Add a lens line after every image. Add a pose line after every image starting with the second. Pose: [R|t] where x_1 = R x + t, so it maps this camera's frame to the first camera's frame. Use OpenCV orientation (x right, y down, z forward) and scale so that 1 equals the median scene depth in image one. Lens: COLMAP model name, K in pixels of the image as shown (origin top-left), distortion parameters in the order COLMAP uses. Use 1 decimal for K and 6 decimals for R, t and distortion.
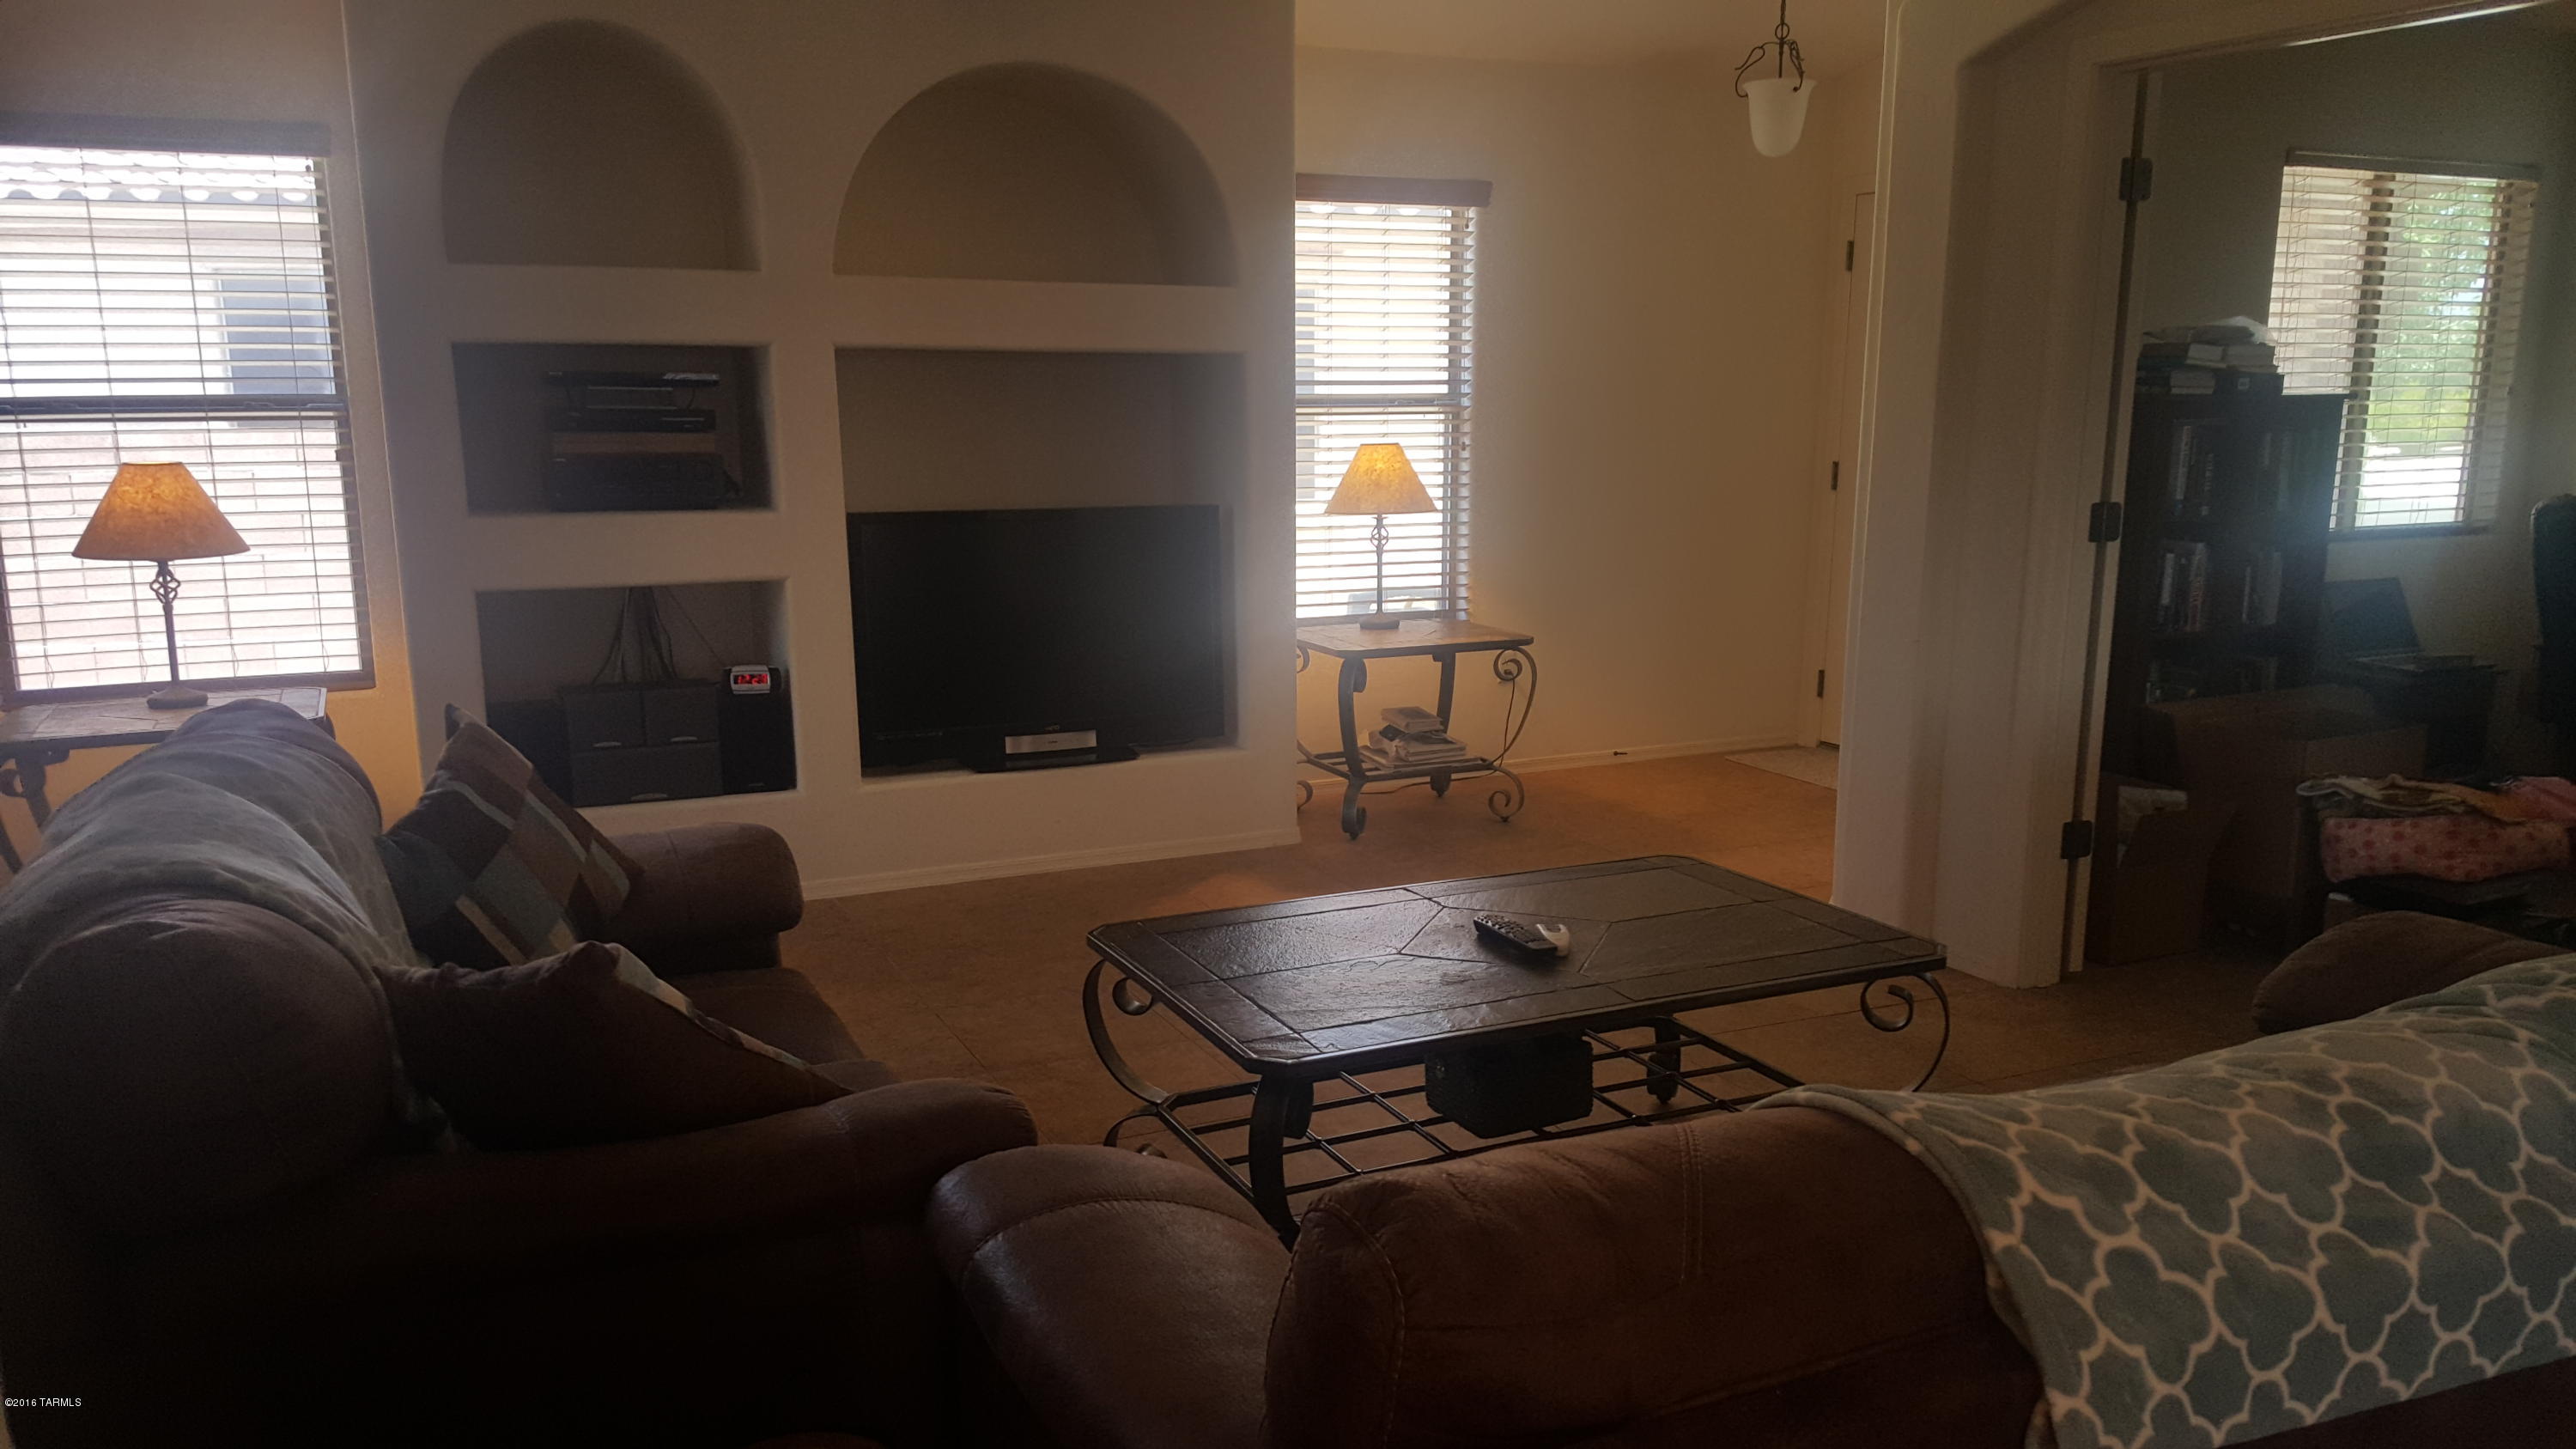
lens RADIAL K [[1880.8, 0, 1291.5], [0, 1880.8, 783.4], [0, 0, 1]] dist [0.217964, -0.401904]
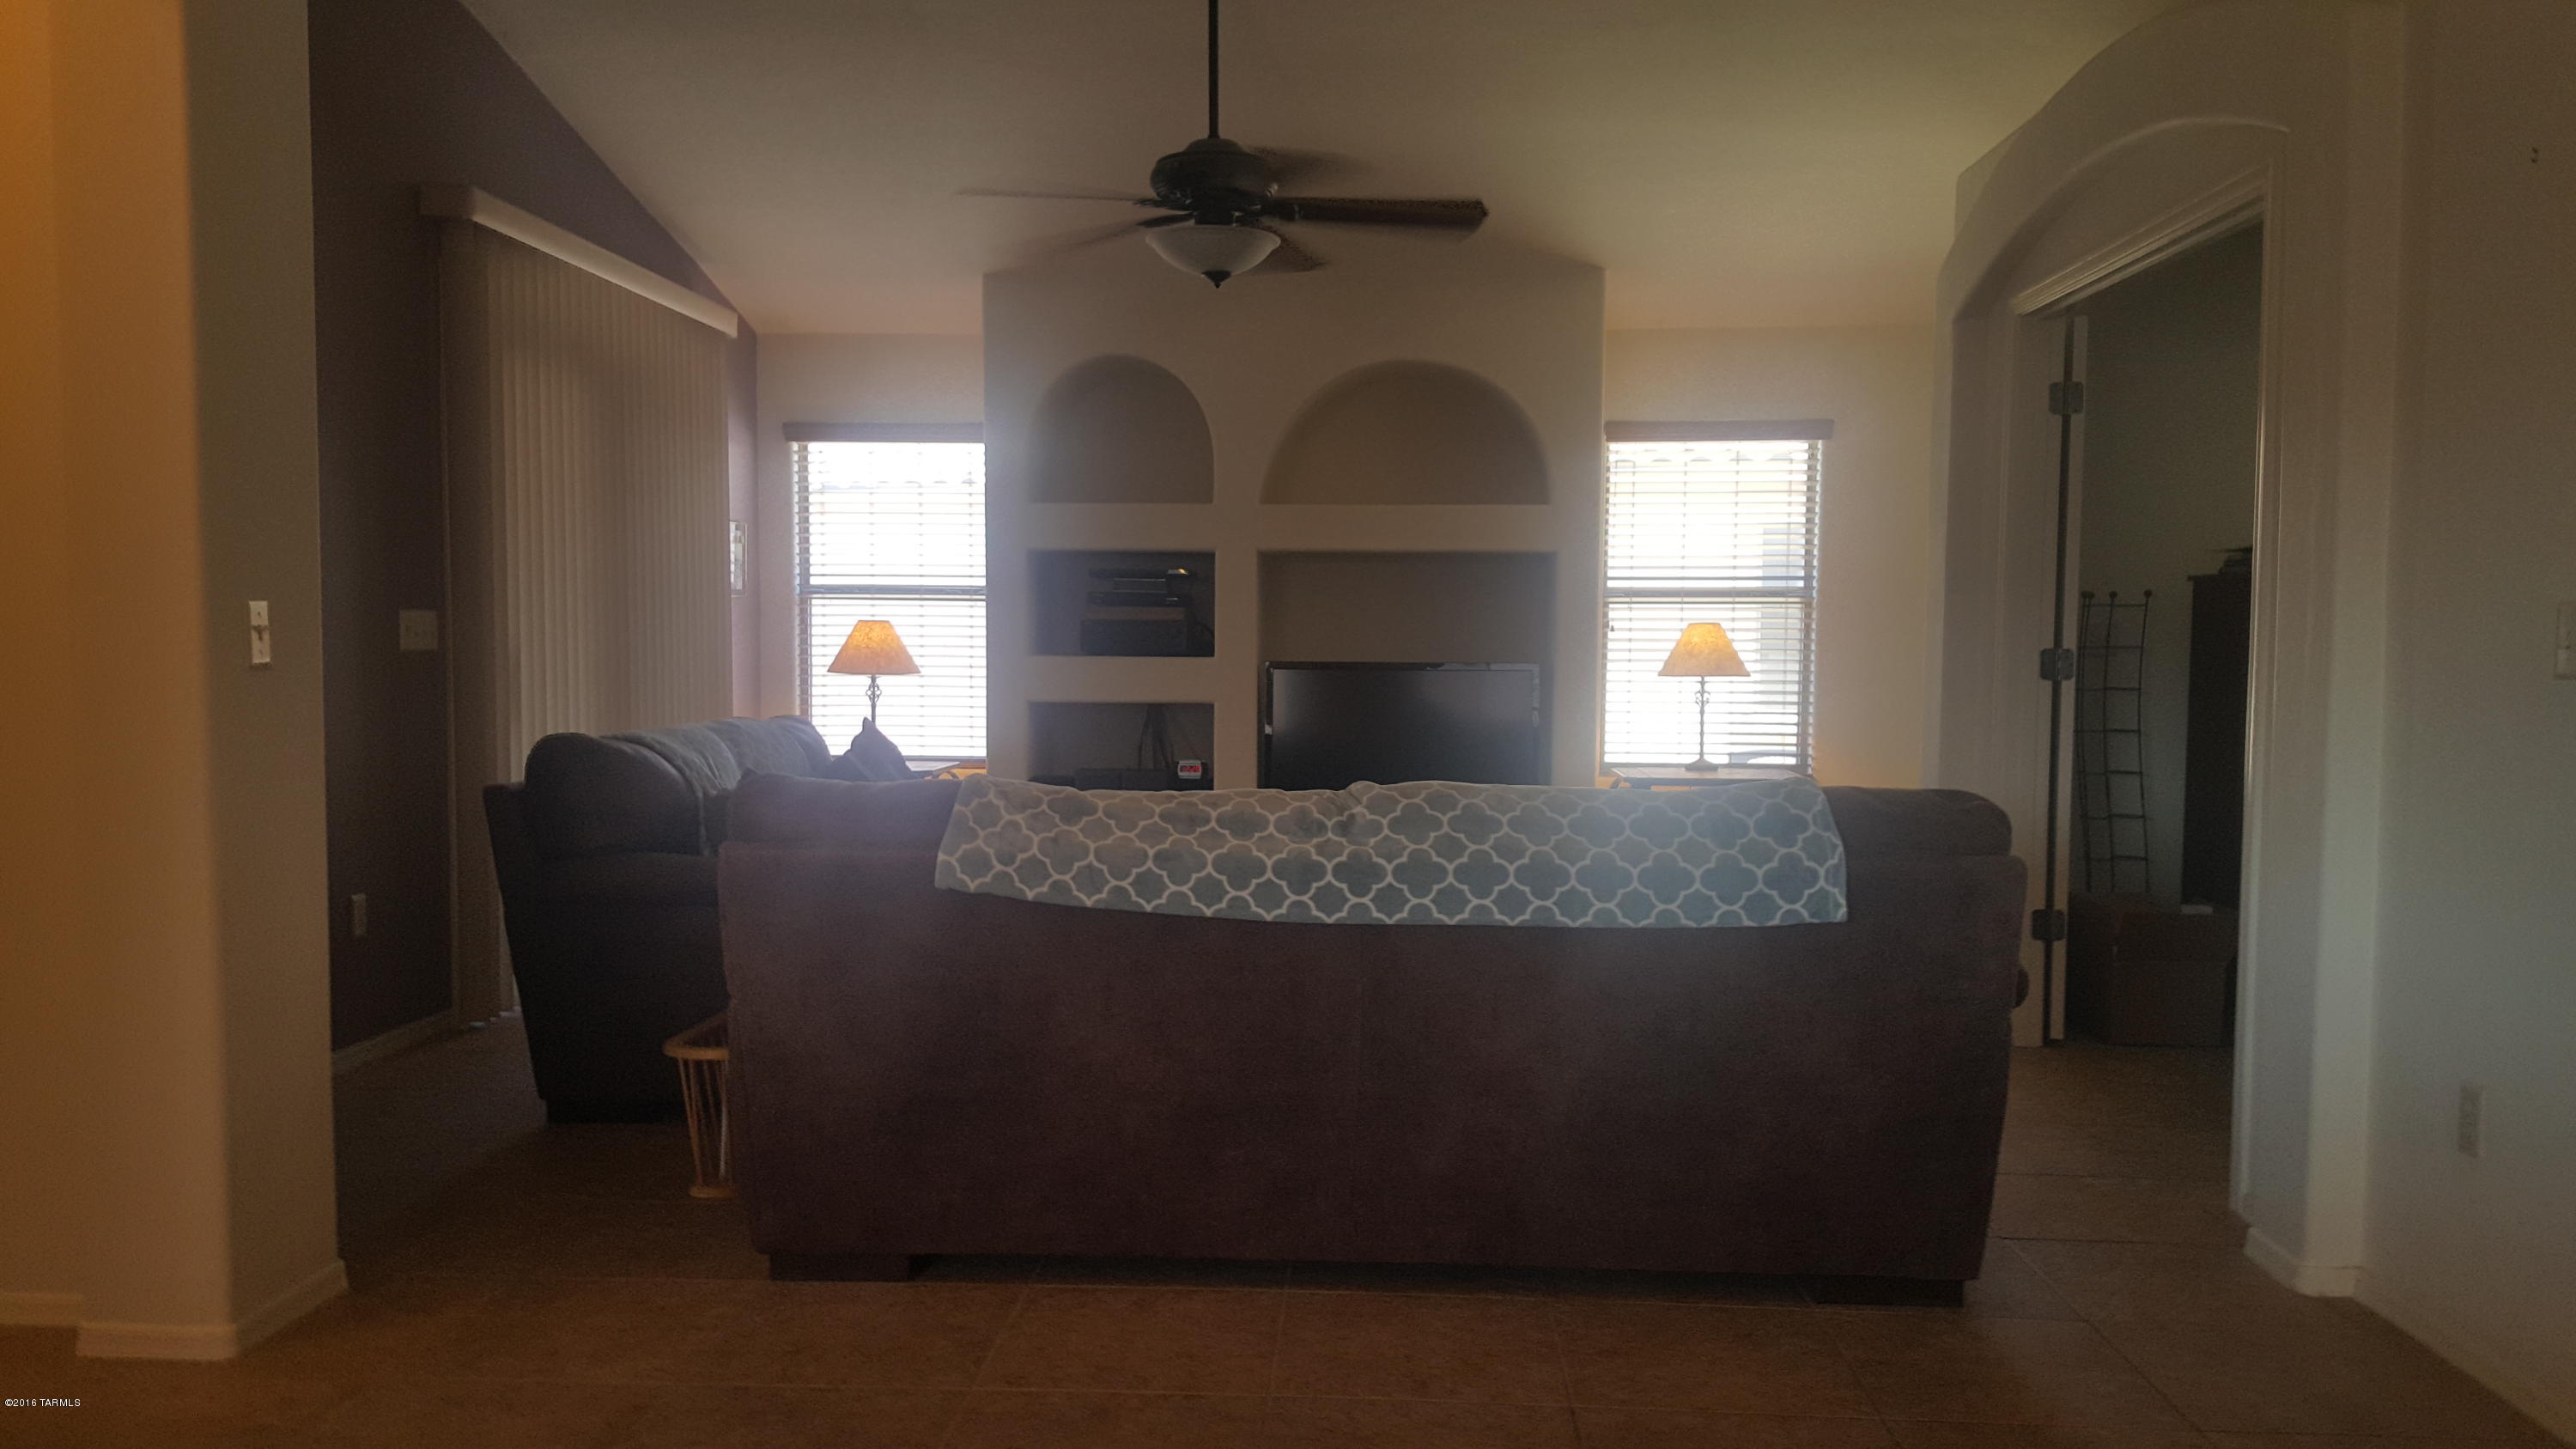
lens RADIAL K [[1907.8, 0, 1281.8], [0, 1907.8, 754.0], [0, 0, 1]] dist [0.149352, -0.200881]
pose [[0.879334, 0.036293, -0.474820, 0.485651], [-0.106116, 0.986954, -0.121082, 0.106406], [0.464231, 0.156857, 0.871714, -0.264162]]
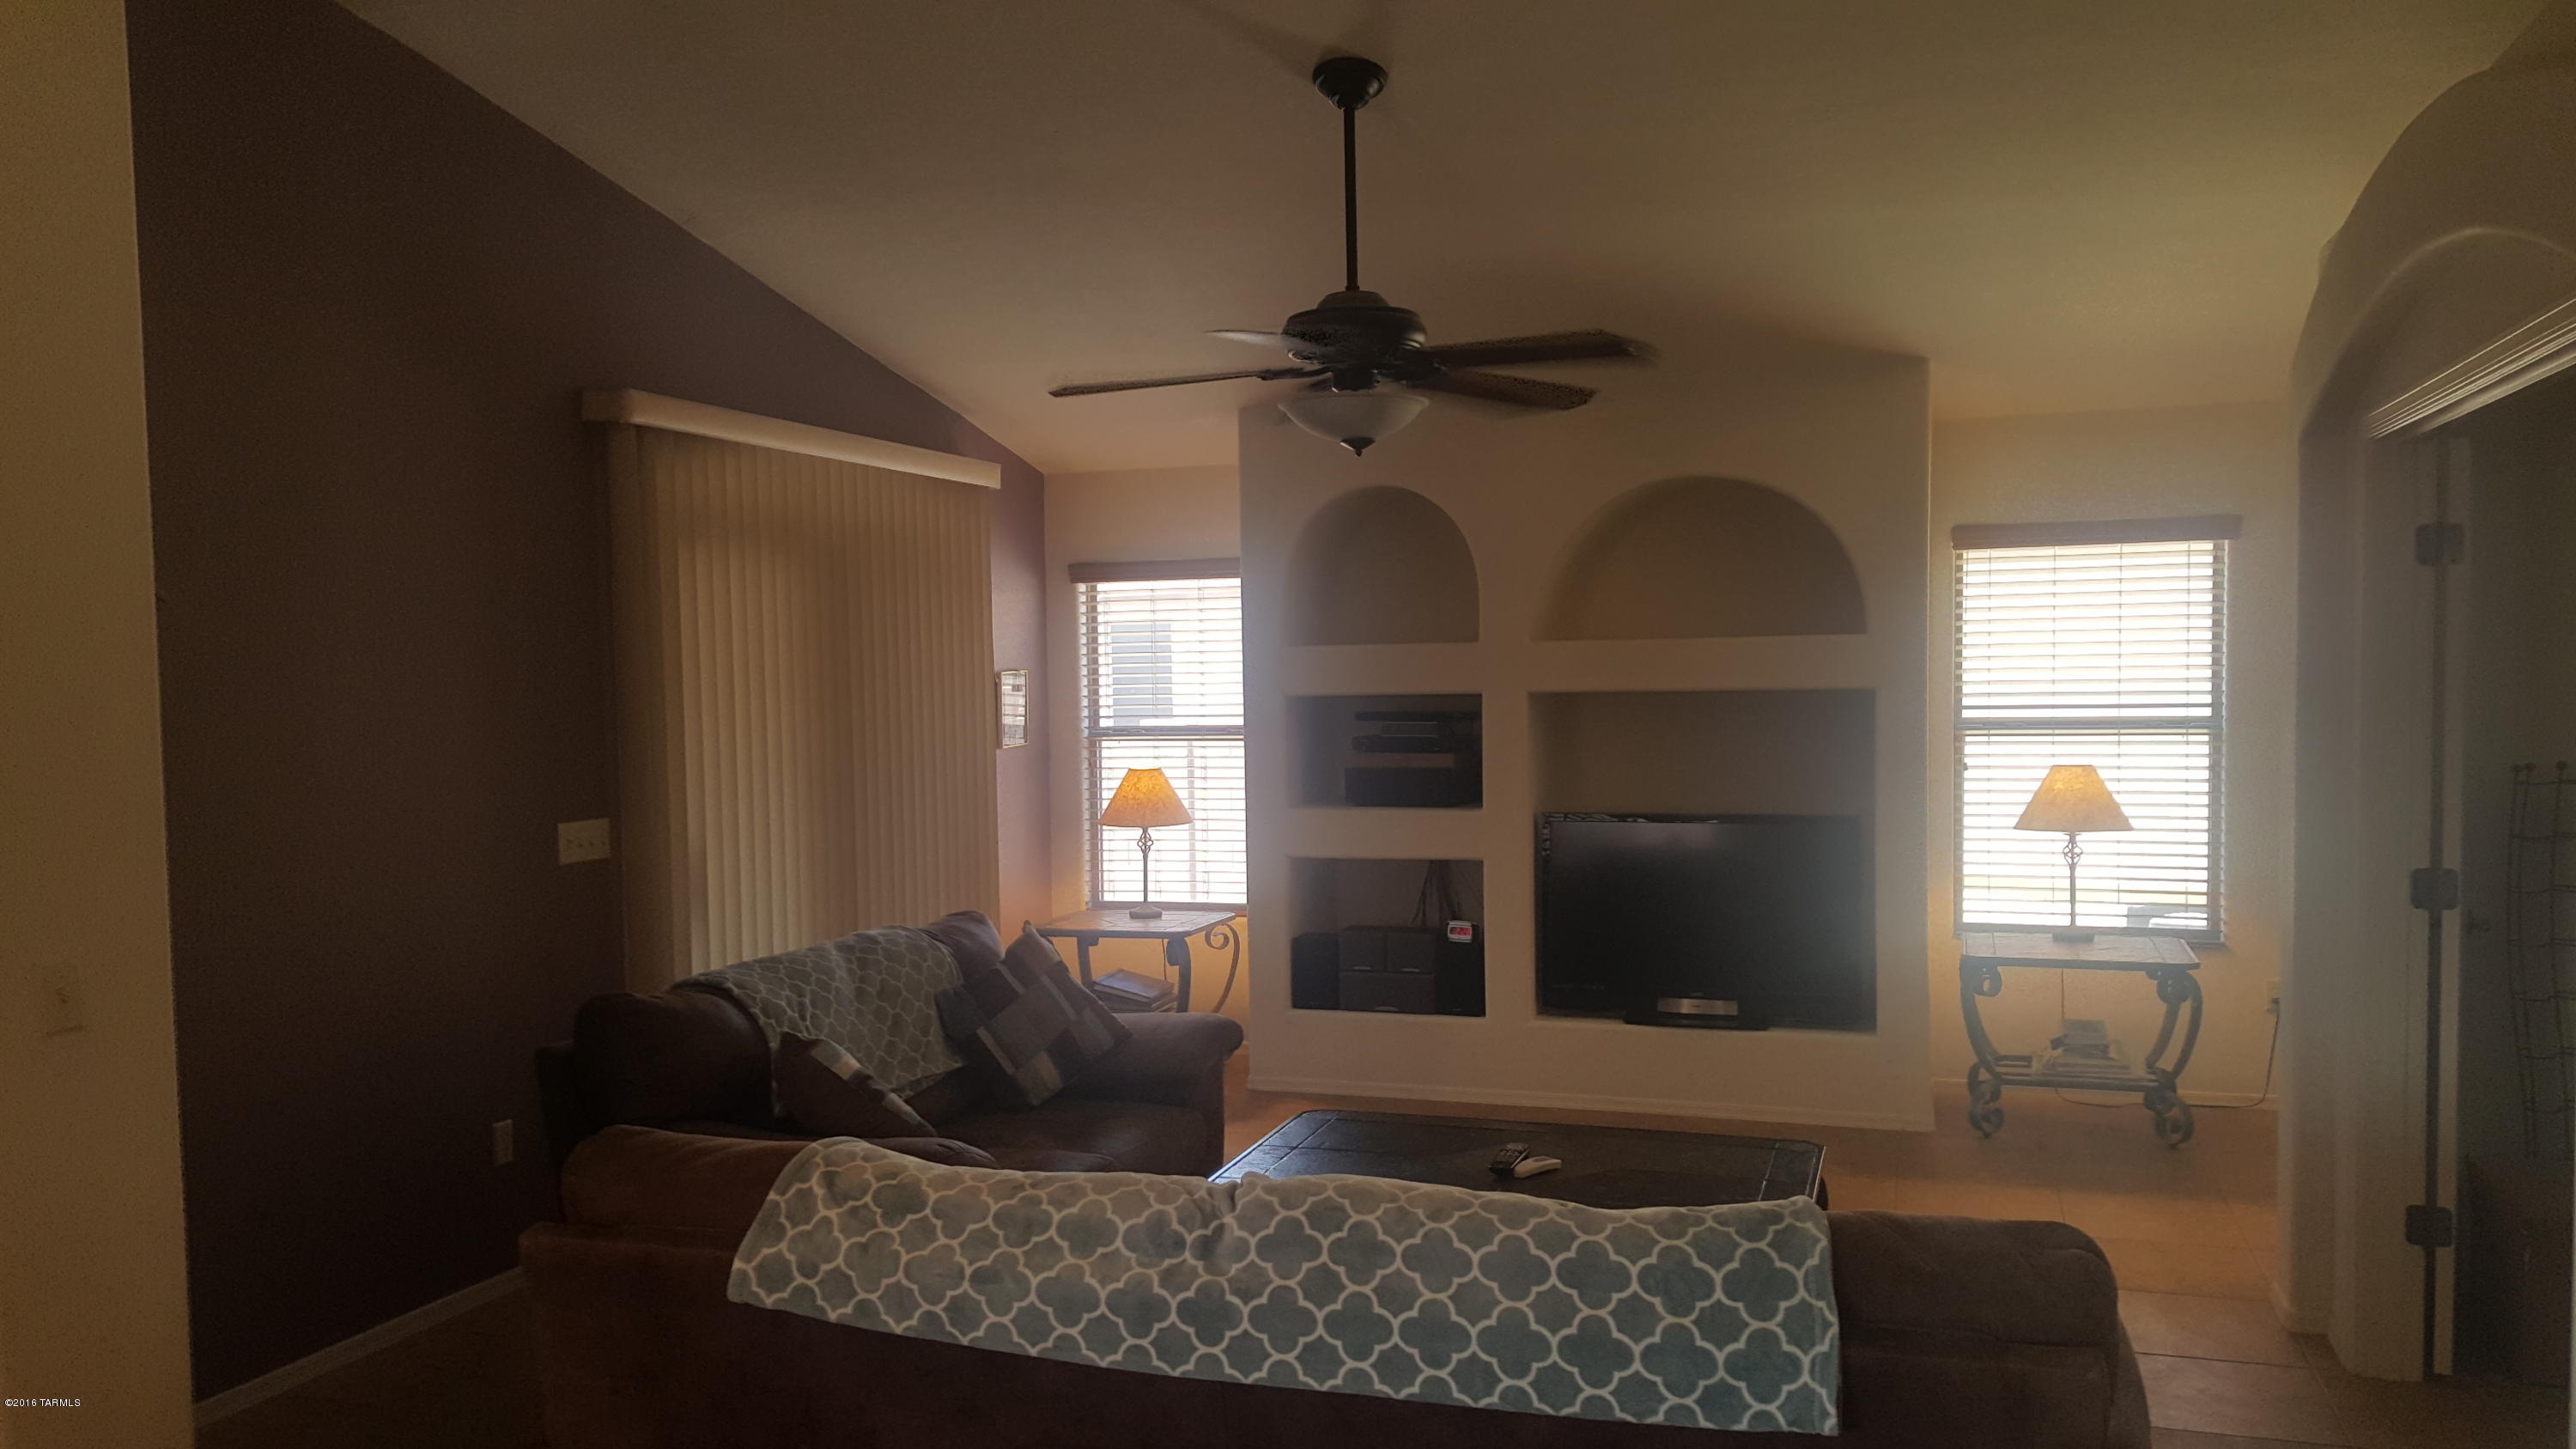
lens RADIAL K [[1891.8, 0, 1346.8], [0, 1891.8, 770.6], [0, 0, 1]] dist [0.167283, -0.237716]
pose [[0.736795, 0.027952, -0.675539, 0.564520], [-0.125876, 0.987348, -0.096436, -0.027105], [0.664296, 0.156088, 0.730991, -0.058528]]
